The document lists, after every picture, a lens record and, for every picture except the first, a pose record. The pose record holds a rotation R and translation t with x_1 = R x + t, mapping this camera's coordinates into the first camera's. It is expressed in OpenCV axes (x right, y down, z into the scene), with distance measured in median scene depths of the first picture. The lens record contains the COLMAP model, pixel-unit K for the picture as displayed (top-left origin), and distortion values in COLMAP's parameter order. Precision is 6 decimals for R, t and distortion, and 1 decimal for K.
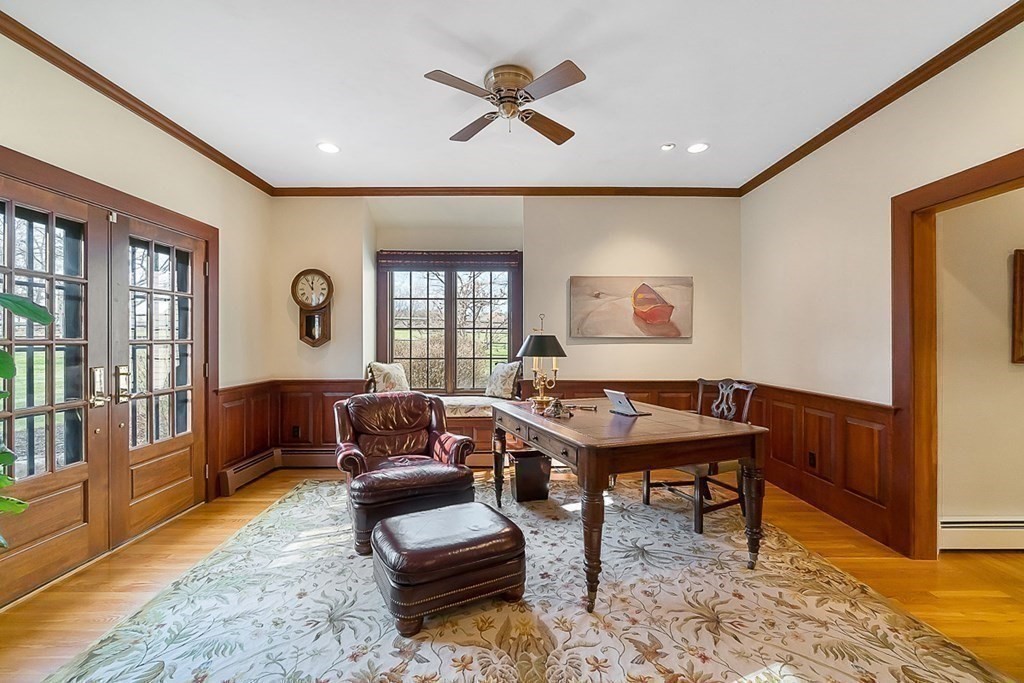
lens RADIAL K [[440.7, 0, 512.0], [0, 440.7, 341.5], [0, 0, 1]] dist [-0.003824, 0.000151]
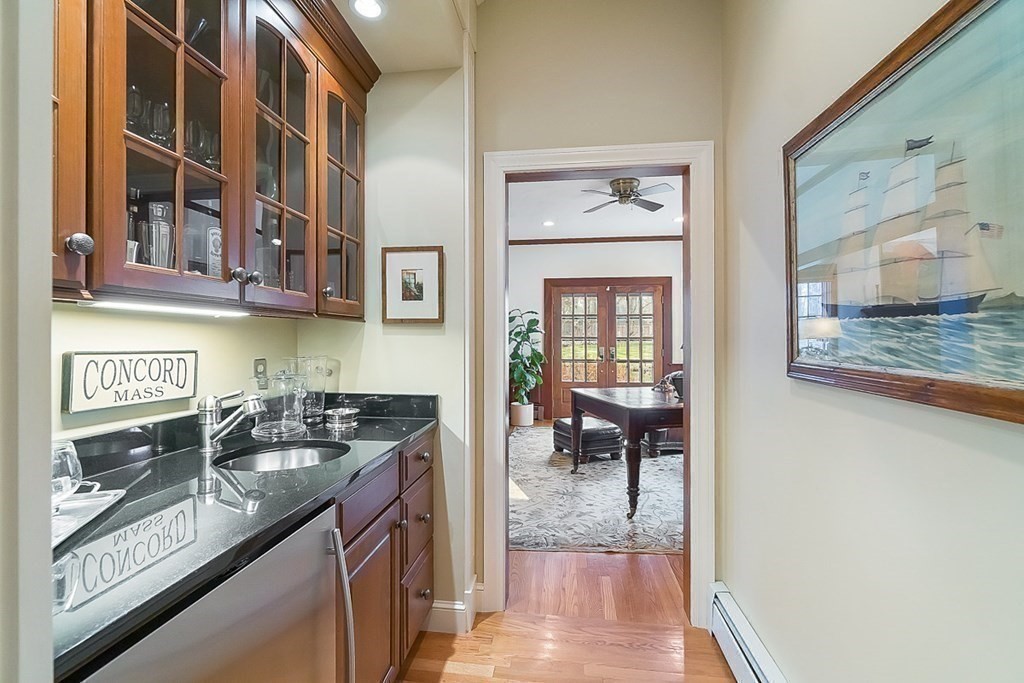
lens RADIAL K [[440.7, 0, 512.0], [0, 440.7, 341.5], [0, 0, 1]] dist [-0.003824, 0.000151]
pose [[-0.129370, 0.005575, -0.991581, 2.066083], [-0.000658, 0.999983, 0.005708, 0.002487], [0.991596, 0.001391, -0.129365, 0.928404]]
